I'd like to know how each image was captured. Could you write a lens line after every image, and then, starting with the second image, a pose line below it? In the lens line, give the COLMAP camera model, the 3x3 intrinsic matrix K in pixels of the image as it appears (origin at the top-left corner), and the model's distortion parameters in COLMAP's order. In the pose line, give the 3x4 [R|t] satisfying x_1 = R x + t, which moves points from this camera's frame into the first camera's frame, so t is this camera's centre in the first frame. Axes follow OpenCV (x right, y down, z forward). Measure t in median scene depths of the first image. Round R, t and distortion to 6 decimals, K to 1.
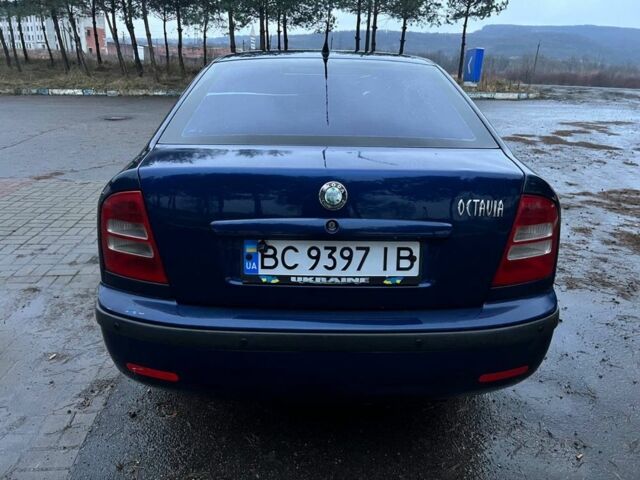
lens RADIAL K [[472.9, 0, 320.0], [0, 472.9, 240.0], [0, 0, 1]] dist [0.066773, -0.000858]
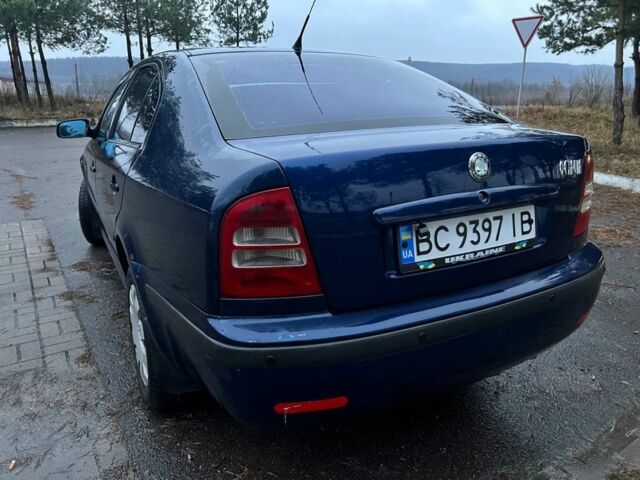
lens RADIAL K [[472.9, 0, 320.0], [0, 472.9, 240.0], [0, 0, 1]] dist [0.066773, -0.000858]
pose [[0.898705, -0.160939, 0.407955, -0.666615], [0.179483, 0.983734, -0.007307, 0.003677], [-0.400144, 0.079788, 0.912973, 0.229060]]
